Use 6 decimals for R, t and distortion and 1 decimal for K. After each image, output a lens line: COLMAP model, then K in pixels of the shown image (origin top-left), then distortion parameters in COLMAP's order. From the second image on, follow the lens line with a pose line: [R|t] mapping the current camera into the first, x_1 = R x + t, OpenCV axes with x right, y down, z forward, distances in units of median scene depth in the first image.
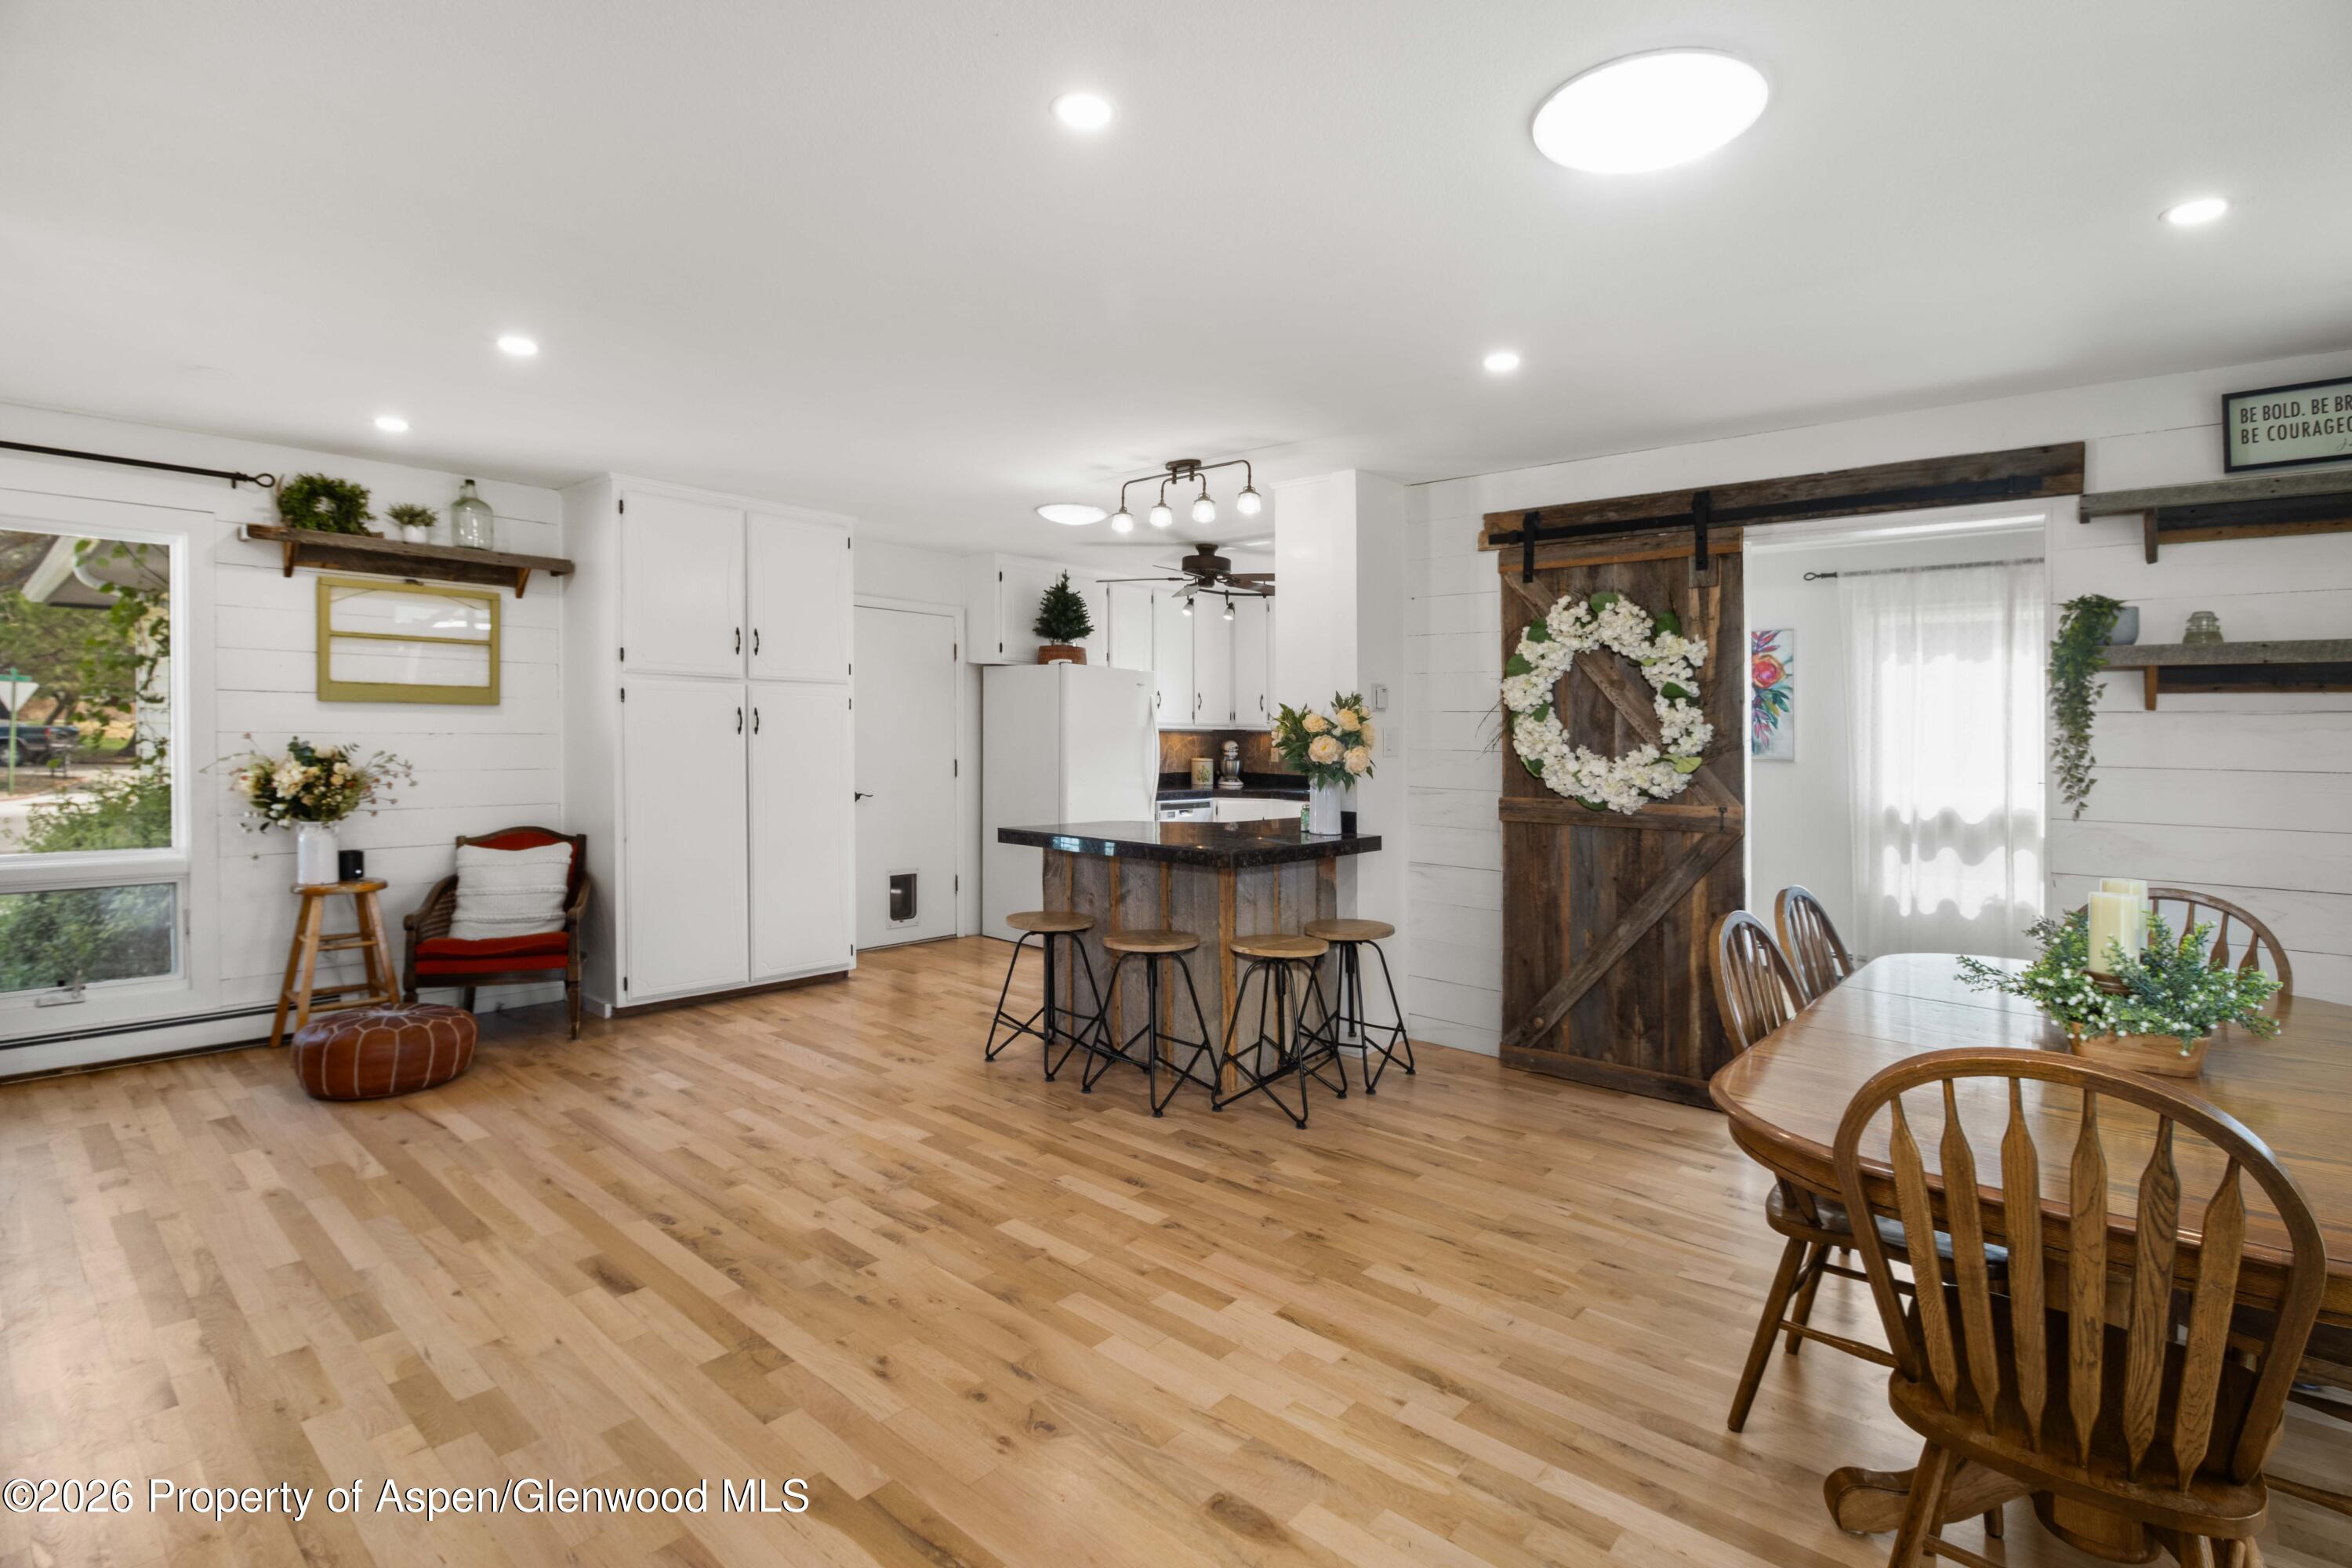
lens RADIAL K [[1121.8, 0, 1164.1], [0, 1121.8, 746.3], [0, 0, 1]] dist [-0.012012, -0.000801]
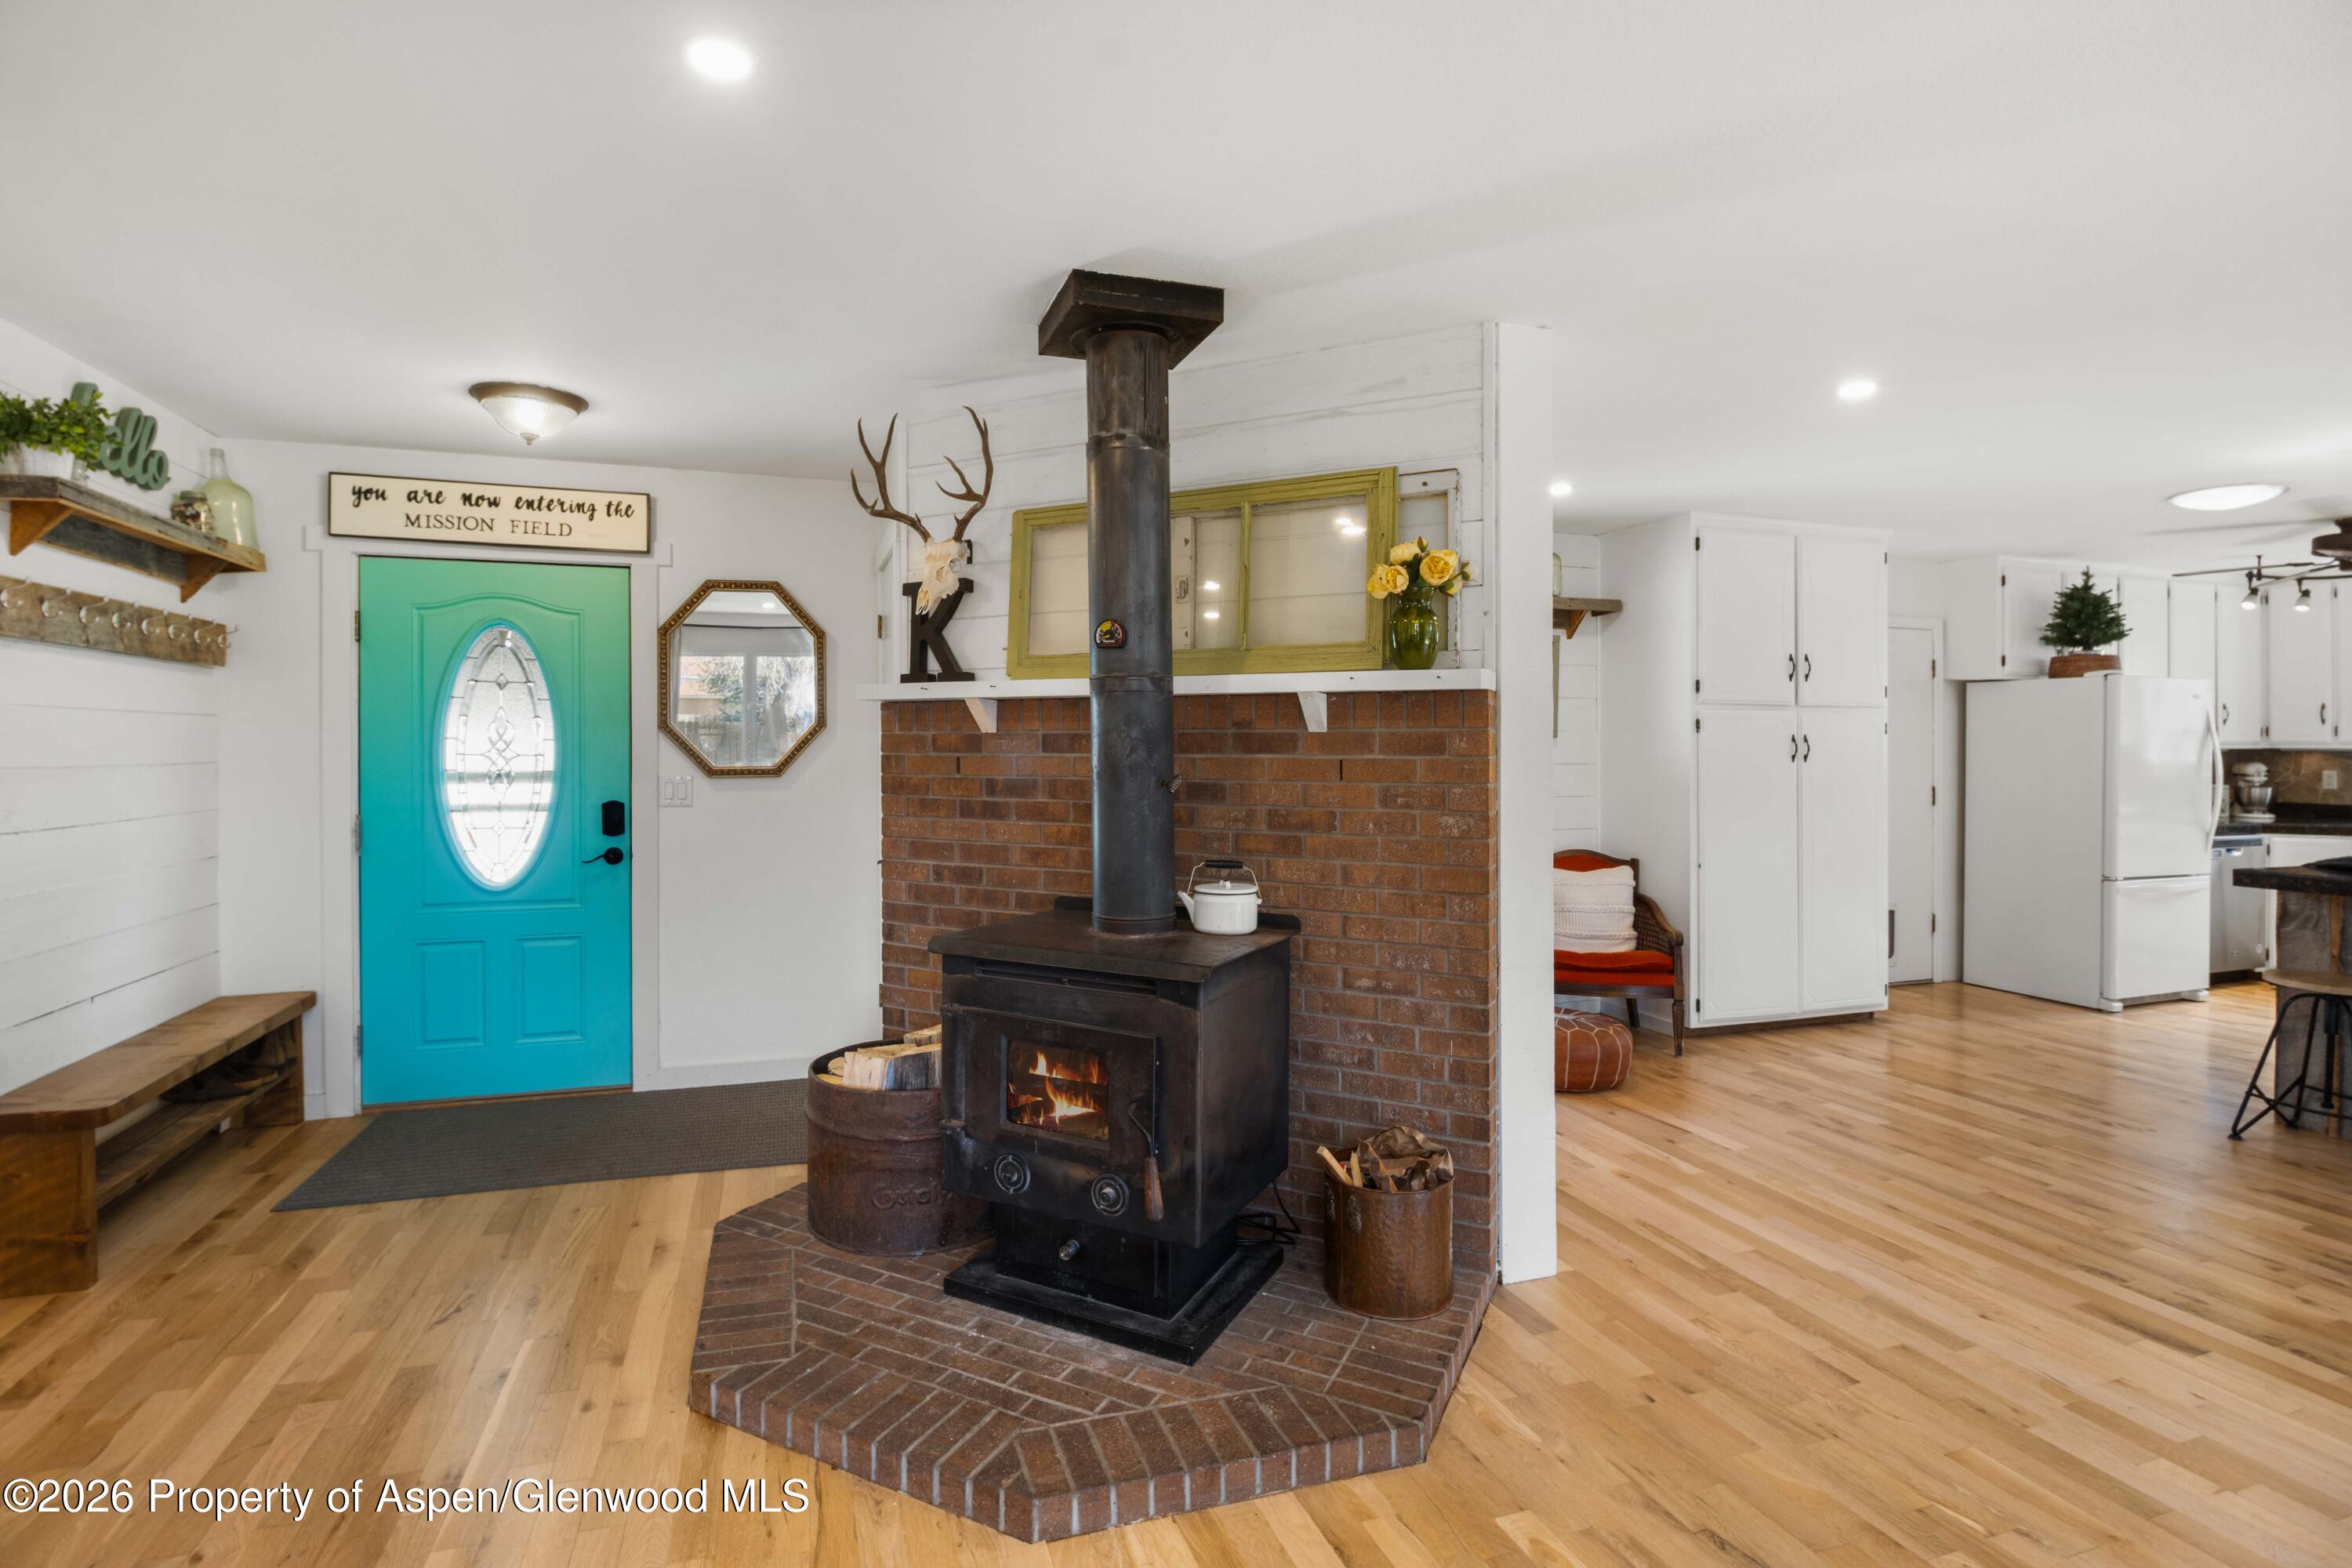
lens RADIAL K [[1104.0, 0, 1163.7], [0, 1104.0, 762.5], [0, 0, 1]] dist [0.000372, -0.013101]
pose [[0.858370, -0.009021, -0.512952, -0.398299], [0.006307, 0.999955, -0.007032, -0.008047], [0.512993, 0.002800, 0.858388, -0.131309]]
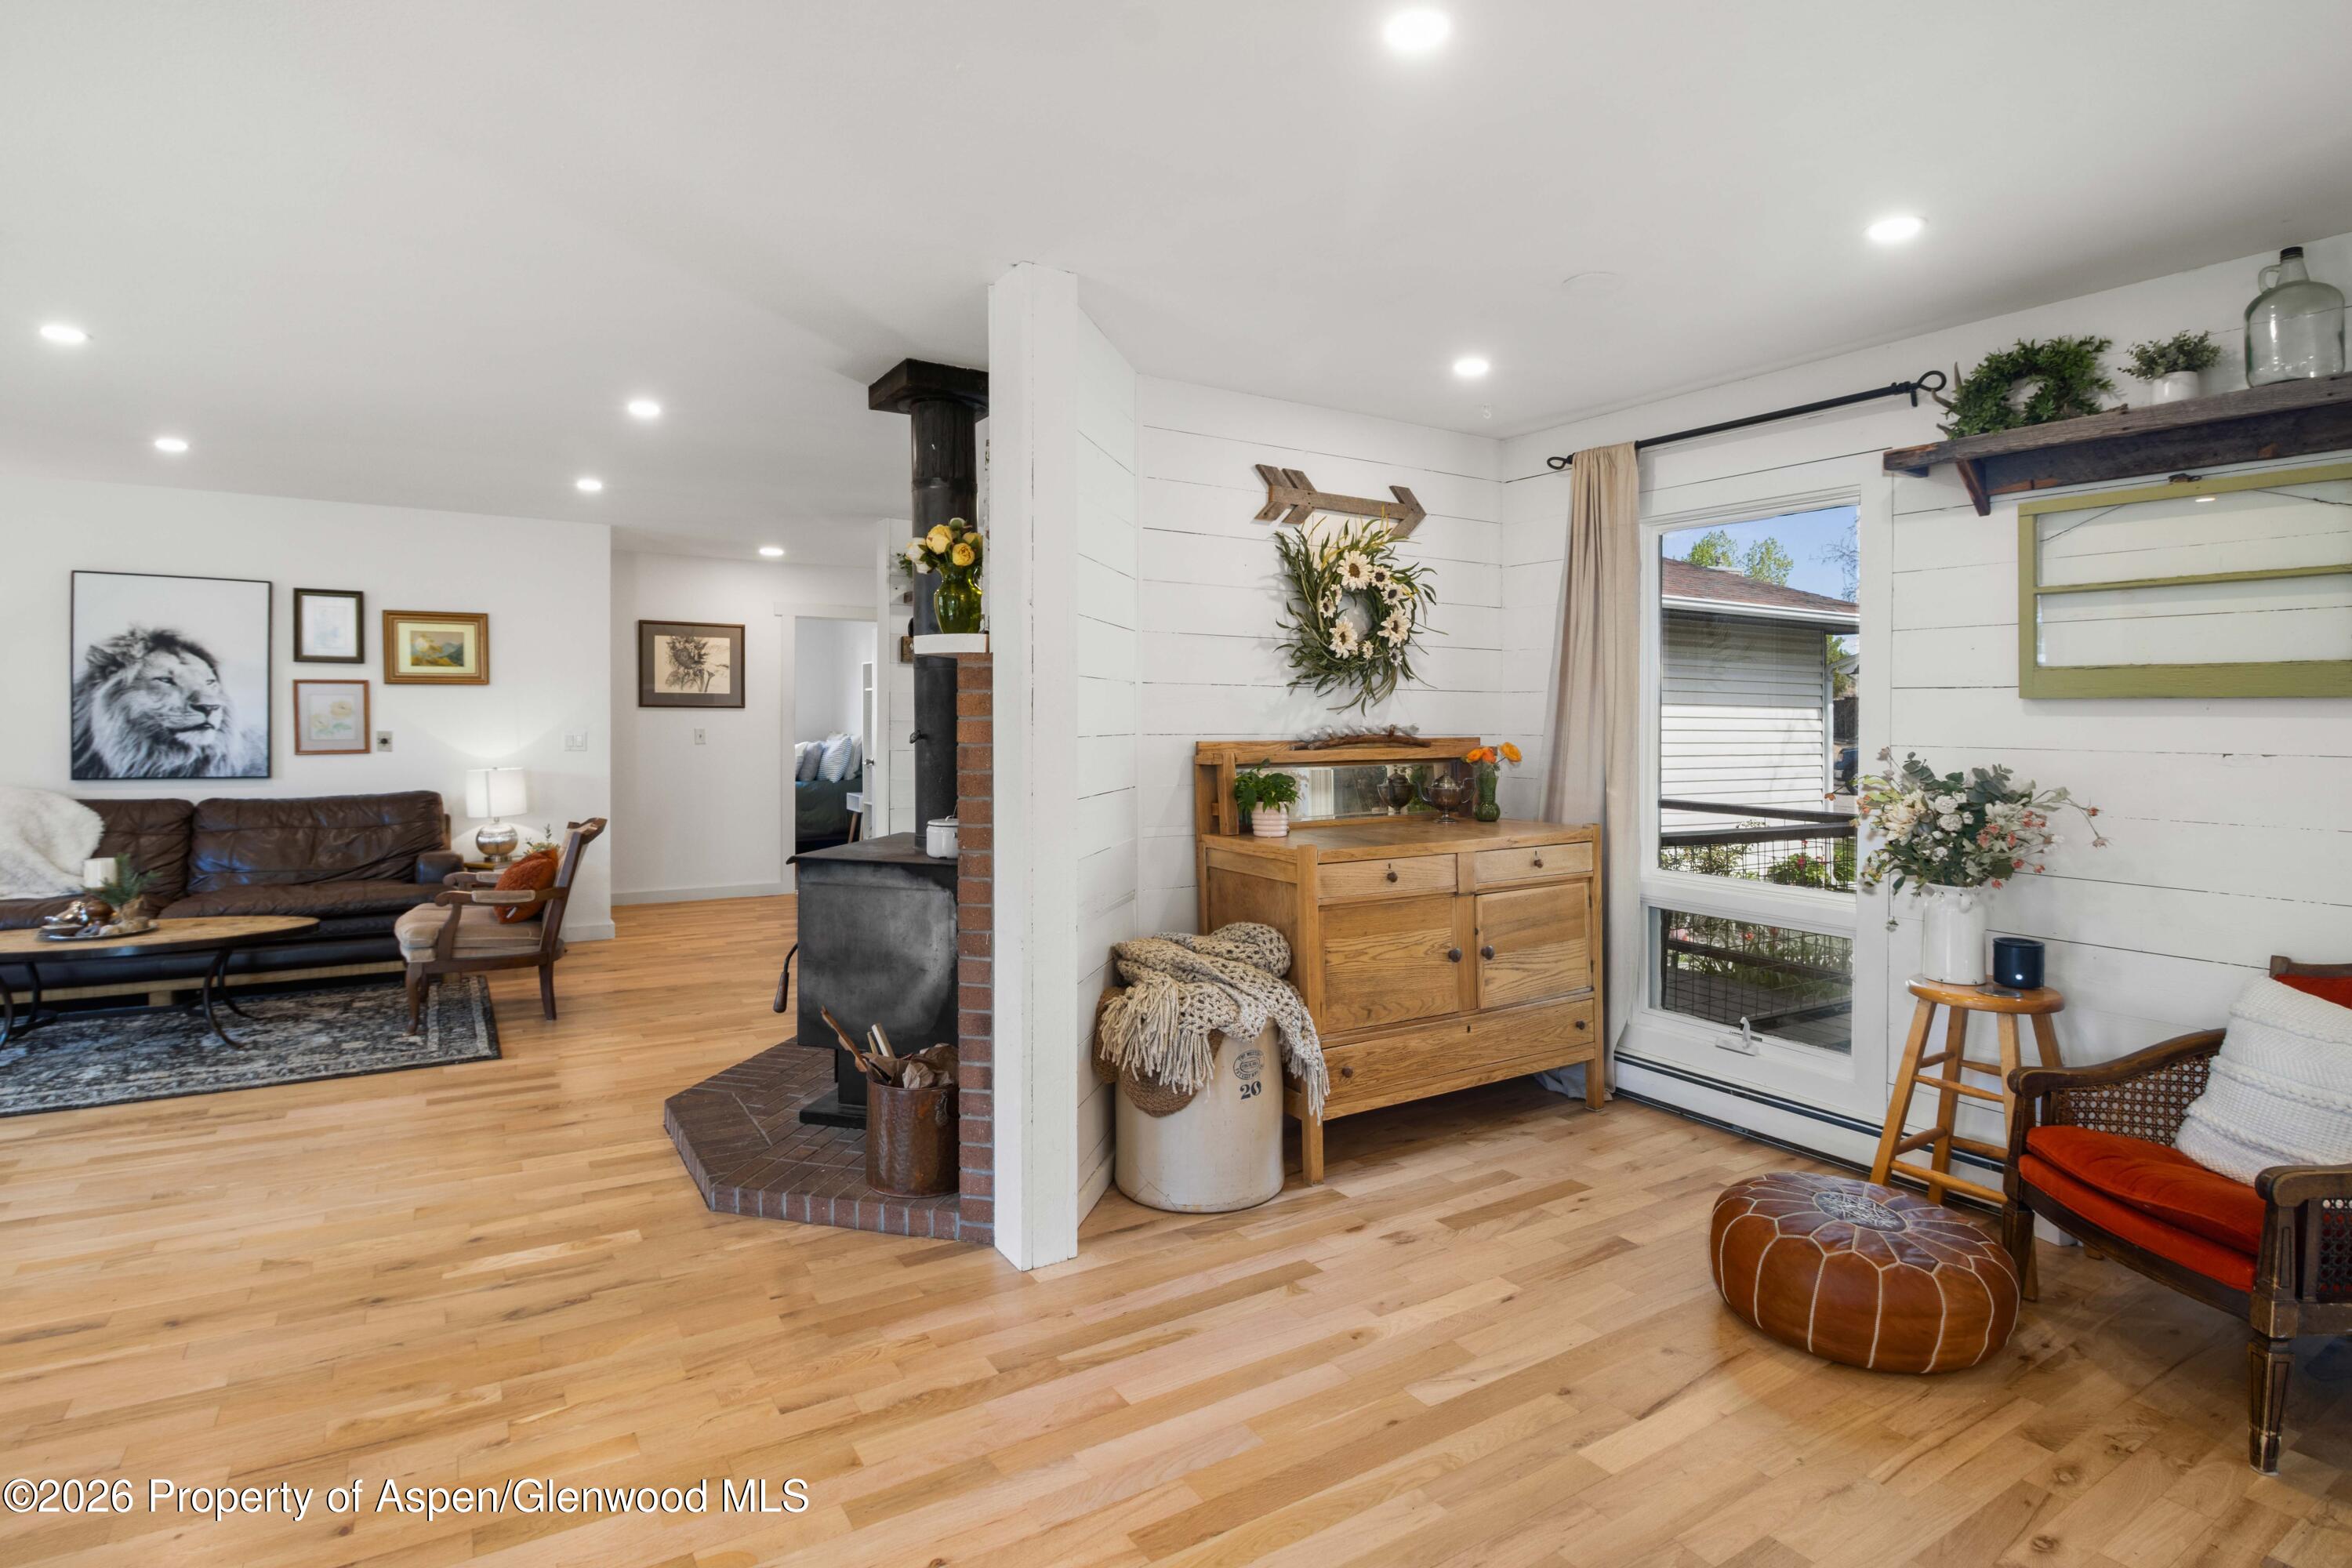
lens RADIAL K [[1121.8, 0, 1164.1], [0, 1121.8, 746.3], [0, 0, 1]] dist [-0.012012, -0.000801]
pose [[-0.265429, 0.007805, -0.964099, -0.010305], [-0.023334, 0.999622, 0.014517, -0.011249], [0.963848, 0.026350, -0.265147, 0.677011]]
